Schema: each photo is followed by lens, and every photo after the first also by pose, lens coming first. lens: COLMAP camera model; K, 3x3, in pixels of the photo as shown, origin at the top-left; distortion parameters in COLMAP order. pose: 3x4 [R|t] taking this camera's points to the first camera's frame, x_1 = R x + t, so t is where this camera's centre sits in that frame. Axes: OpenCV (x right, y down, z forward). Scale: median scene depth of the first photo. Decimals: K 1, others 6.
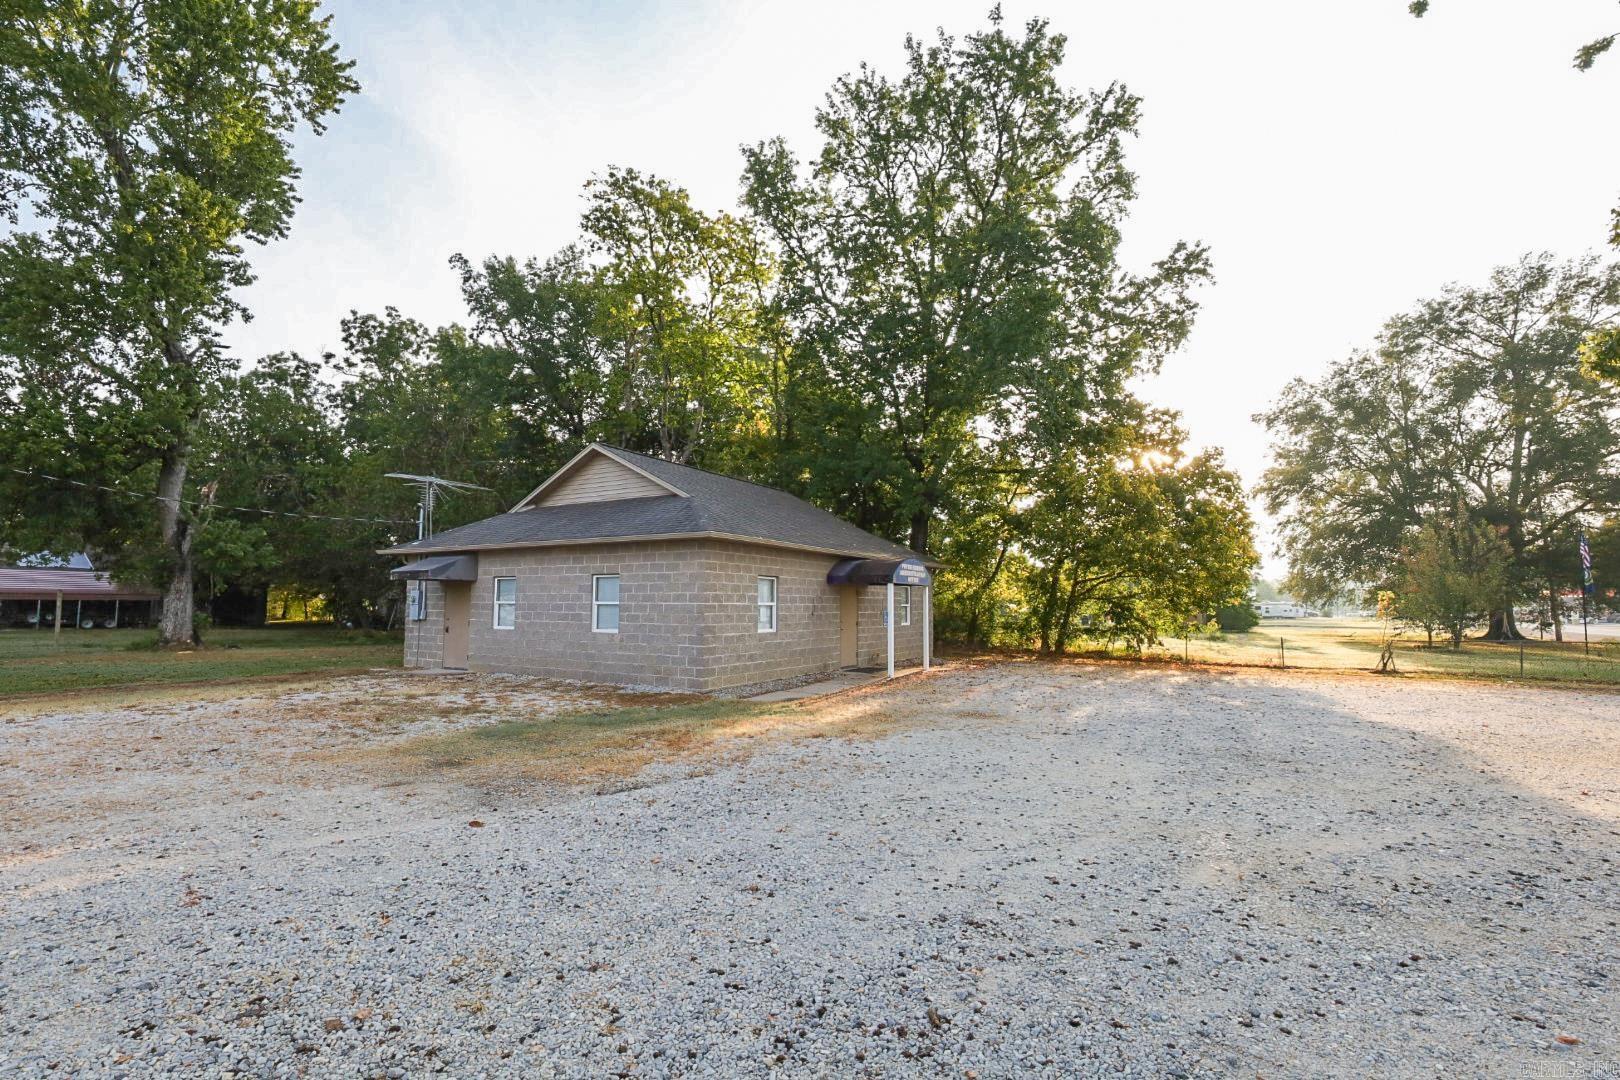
lens RADIAL K [[734.8, 0, 800.9], [0, 734.8, 545.0], [0, 0, 1]] dist [0.000091, 0.000273]
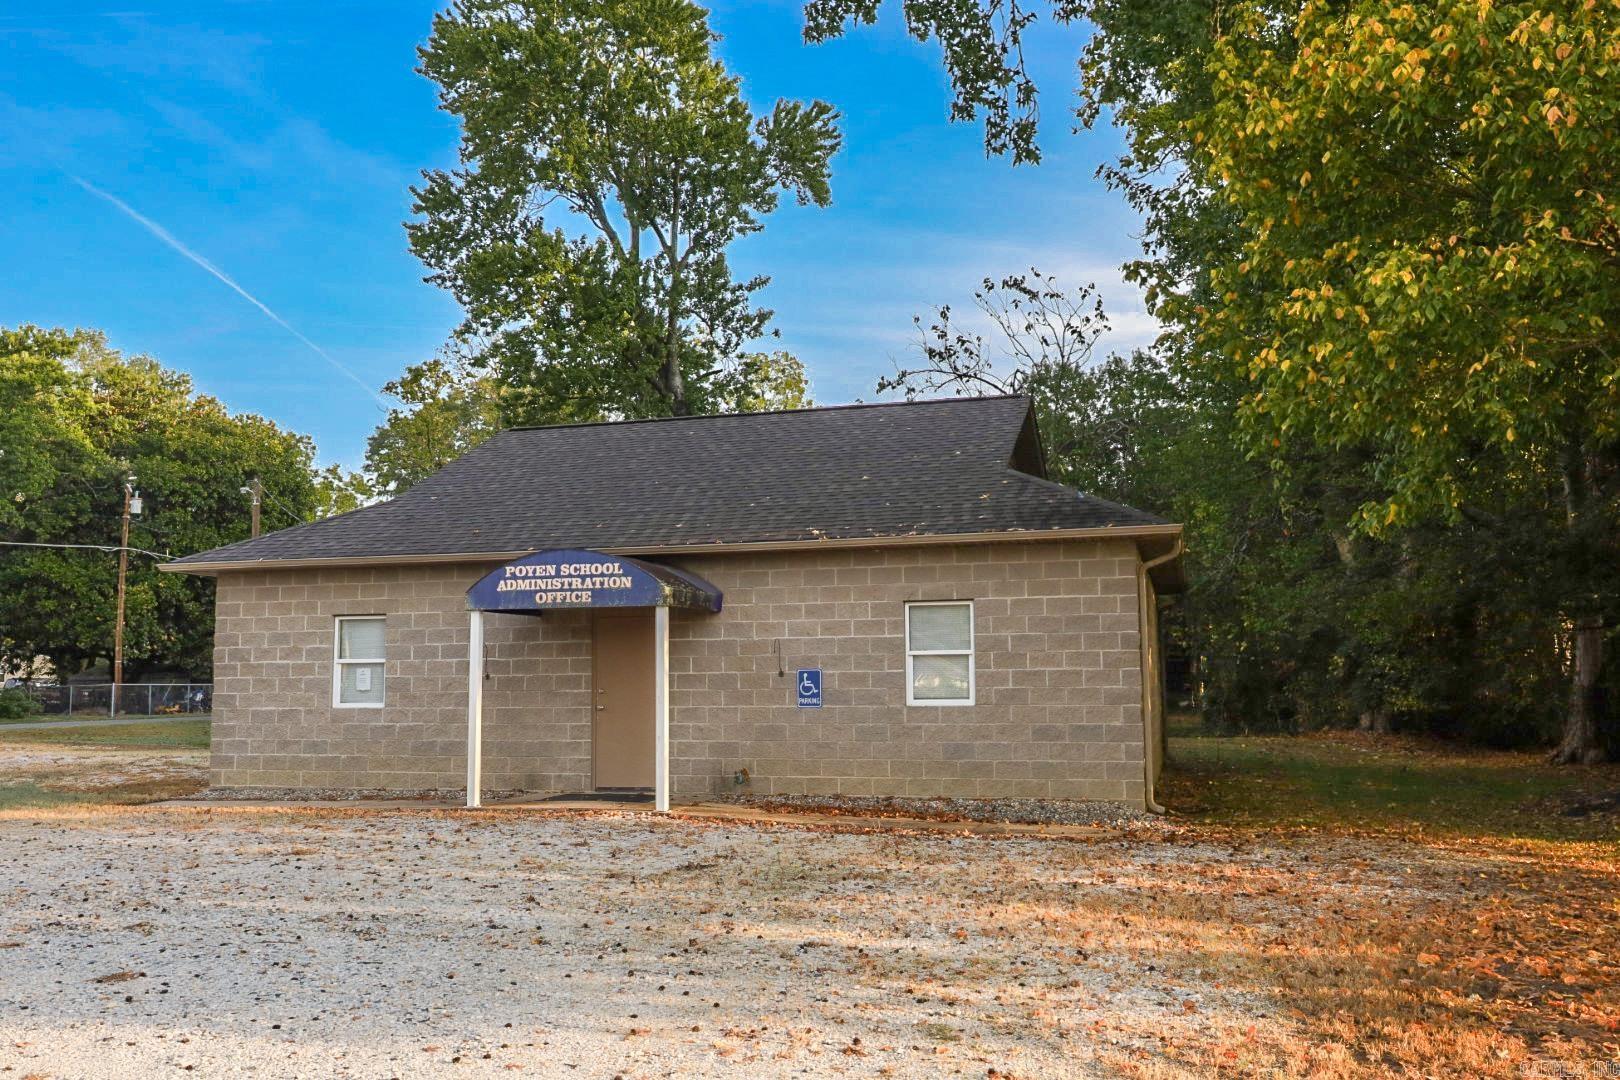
lens RADIAL K [[1340.9, 0, 810.8], [0, 1340.9, 548.6], [0, 0, 1]] dist [0.003978, 0.003877]
pose [[0.254020, -0.103817, -0.961611, 0.752691], [0.089136, 0.992504, -0.083606, 0.076658], [0.963083, -0.064477, 0.261370, 0.723254]]
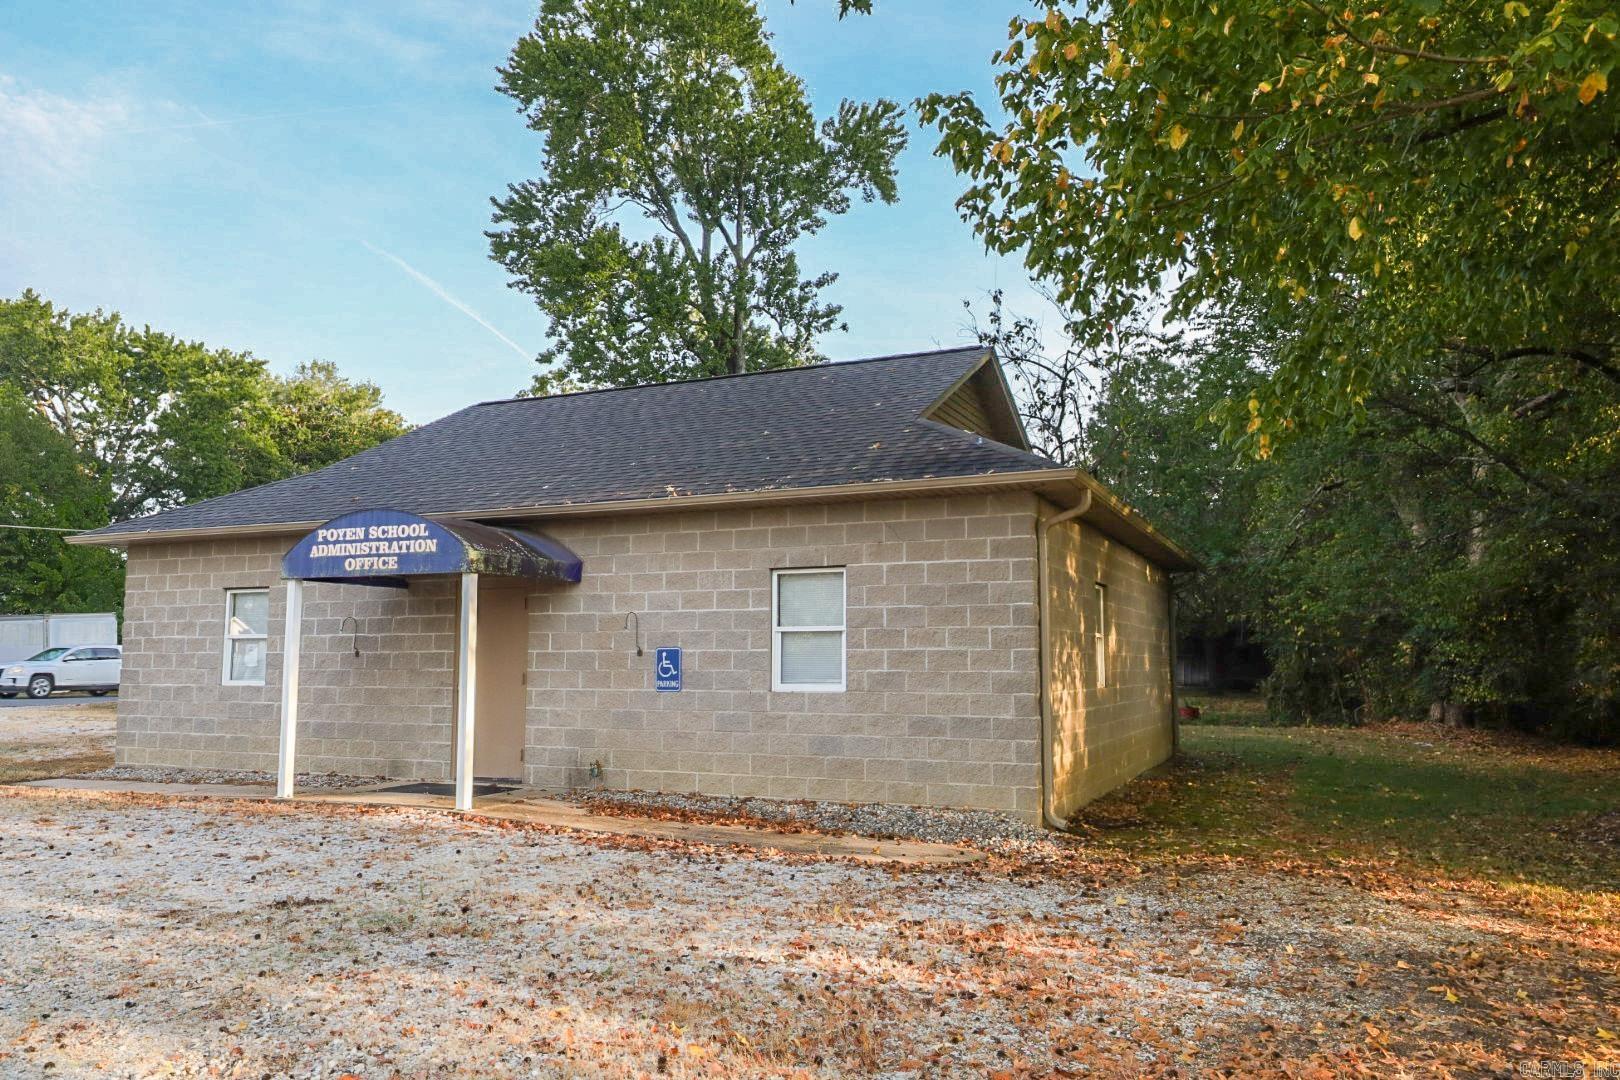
lens RADIAL K [[1173.0, 0, 804.2], [0, 1173.0, 550.1], [0, 0, 1]] dist [0.005227, 0.001649]
pose [[0.108197, -0.103447, -0.988733, 0.617367], [0.080762, 0.992198, -0.094972, 0.091520], [0.990844, -0.069576, 0.115707, 0.895828]]
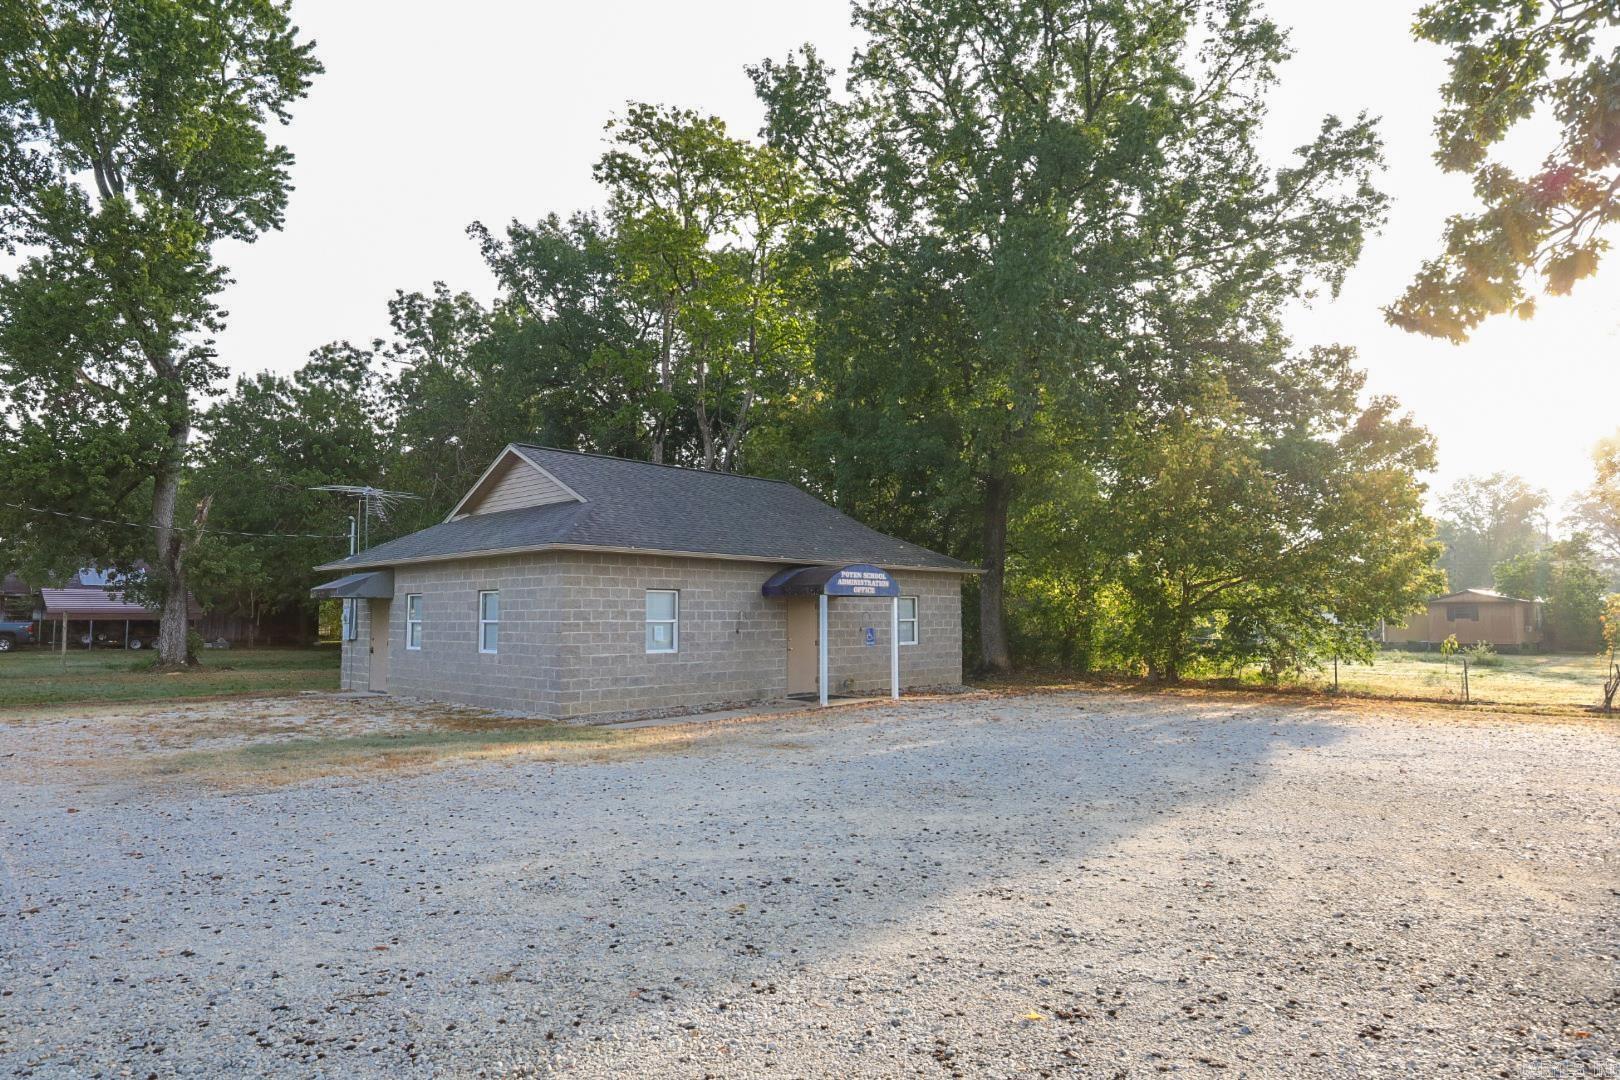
lens RADIAL K [[970.1, 0, 803.9], [0, 970.1, 541.1], [0, 0, 1]] dist [0.002357, -0.000281]
pose [[0.974346, -0.025623, -0.223593, 0.257783], [0.026101, 0.999659, -0.000817, -0.006884], [0.223538, -0.005040, 0.974682, -0.066478]]
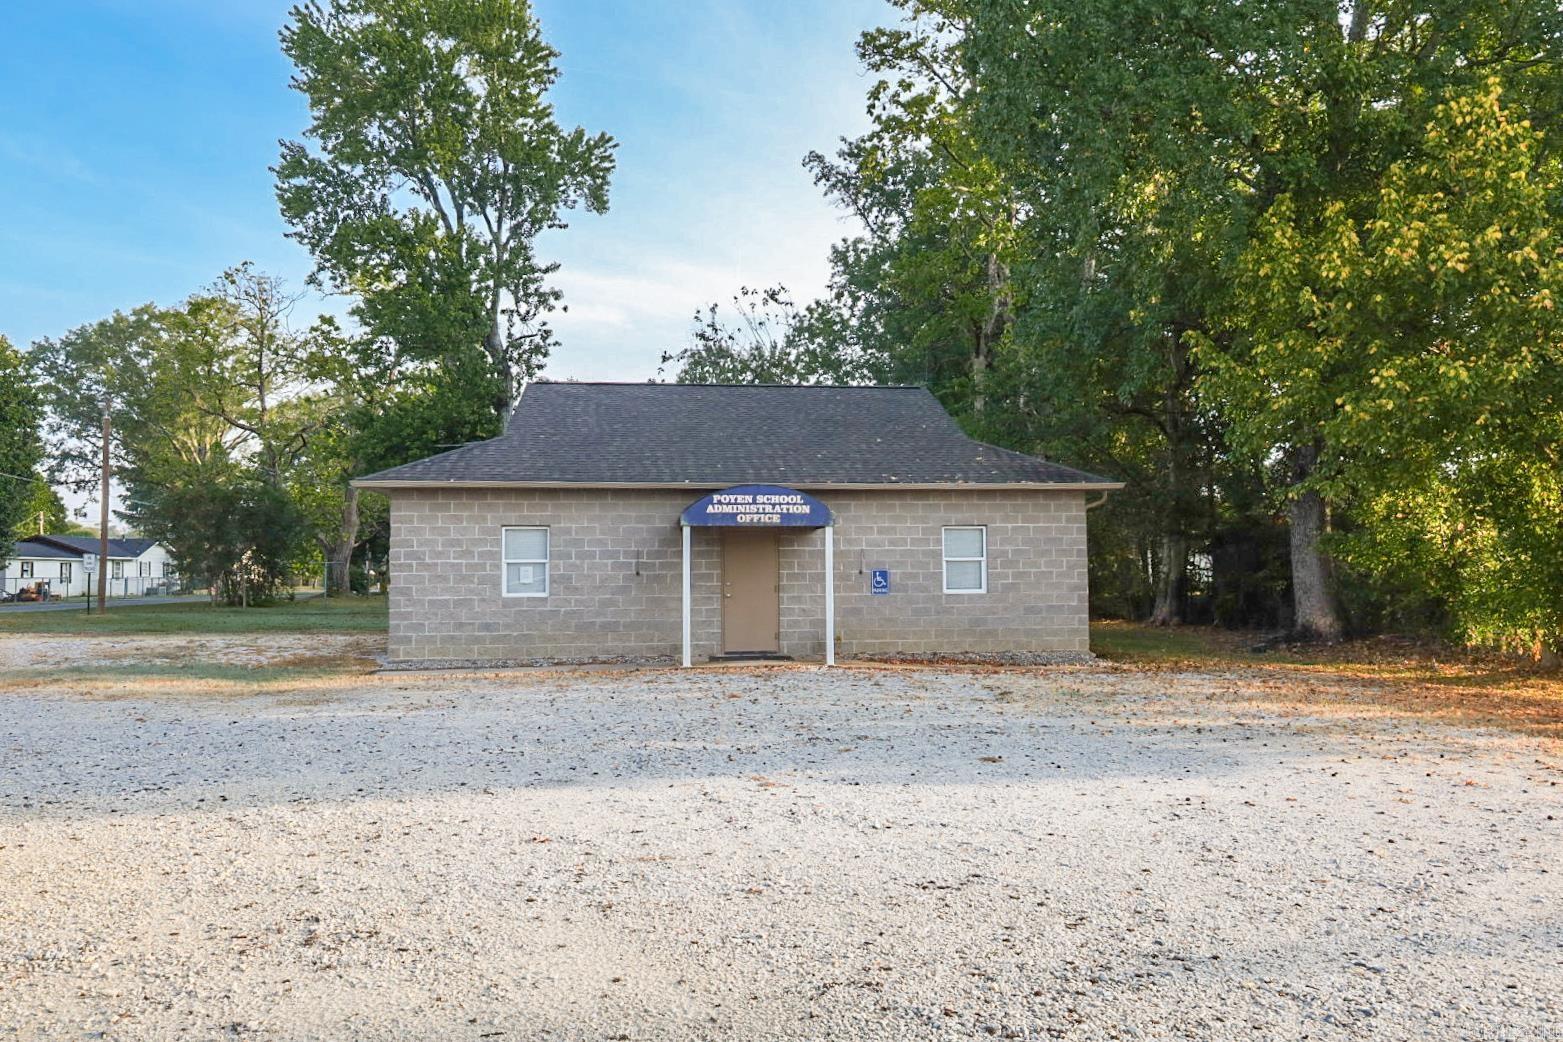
lens RADIAL K [[1033.5, 0, 768.3], [0, 1033.5, 521.4], [0, 0, 1]] dist [-0.000929, 0.000211]
pose [[0.596098, -0.050445, -0.801325, 0.672445], [0.075055, 0.997155, -0.006940, 0.043849], [0.799396, -0.056007, 0.598189, 0.368179]]
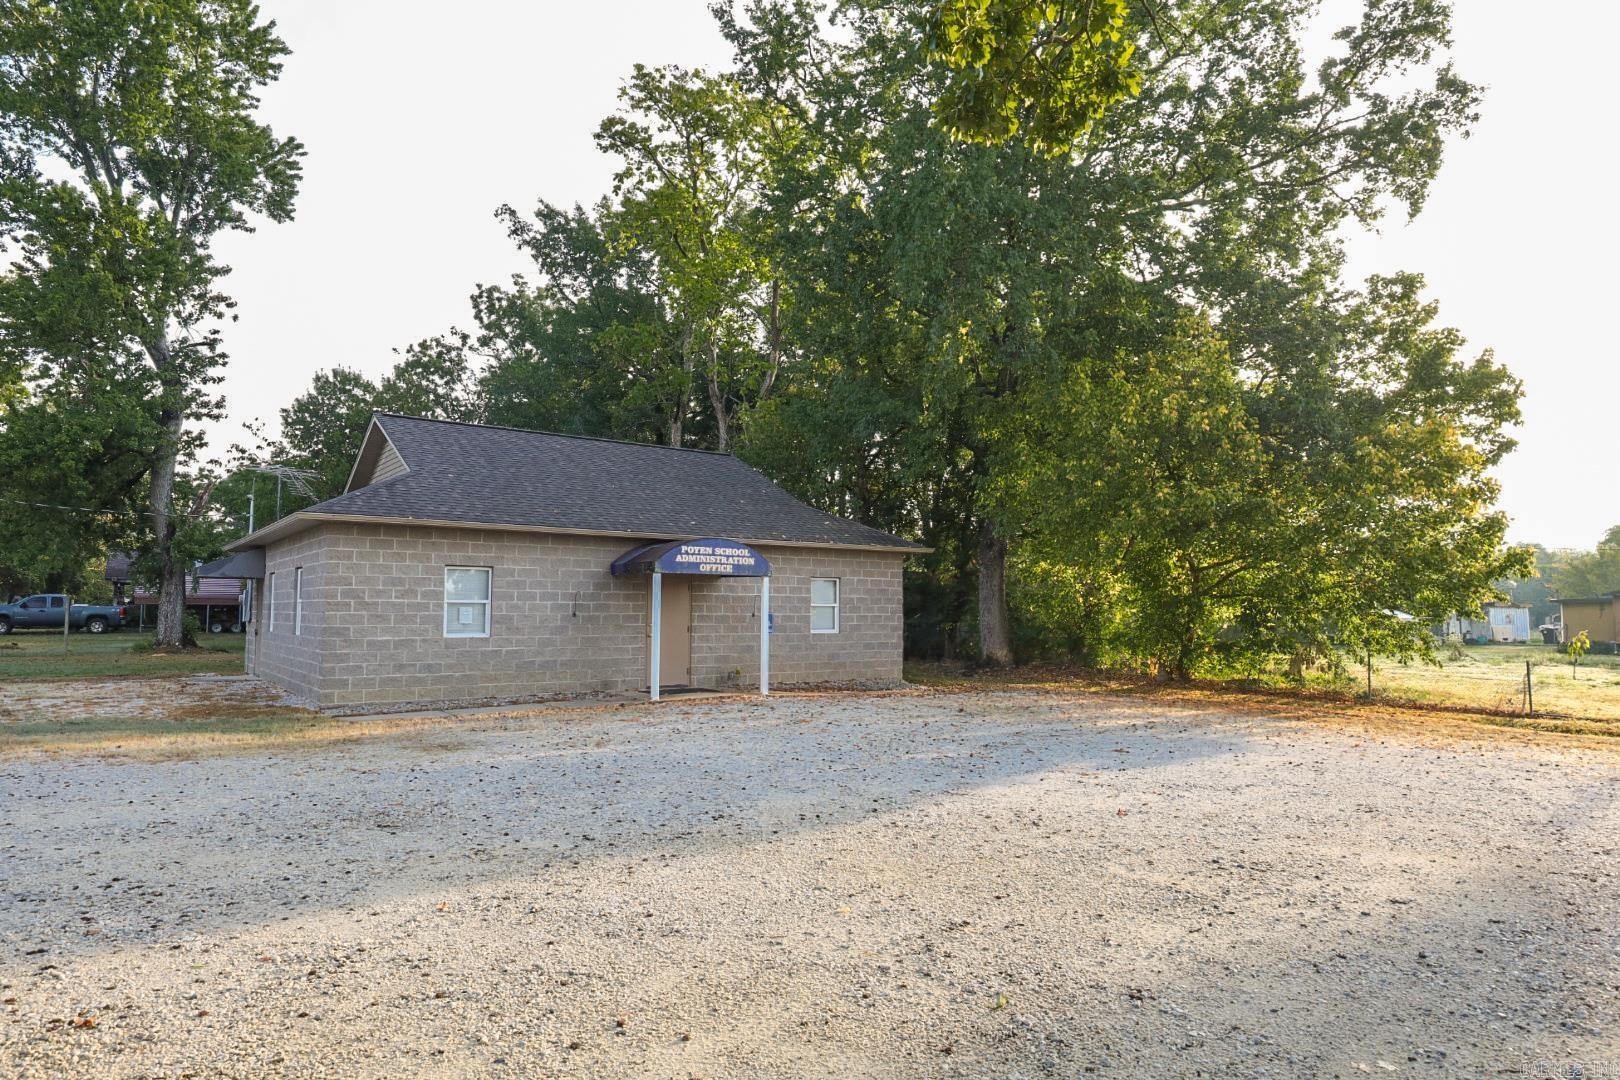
lens RADIAL K [[970.3, 0, 807.5], [0, 970.3, 544.2], [0, 0, 1]] dist [0.002536, -0.000562]
pose [[0.920646, -0.028091, -0.389388, 0.469676], [0.032138, 0.999476, 0.003881, 0.017815], [0.389074, -0.016087, 0.921066, 0.121919]]
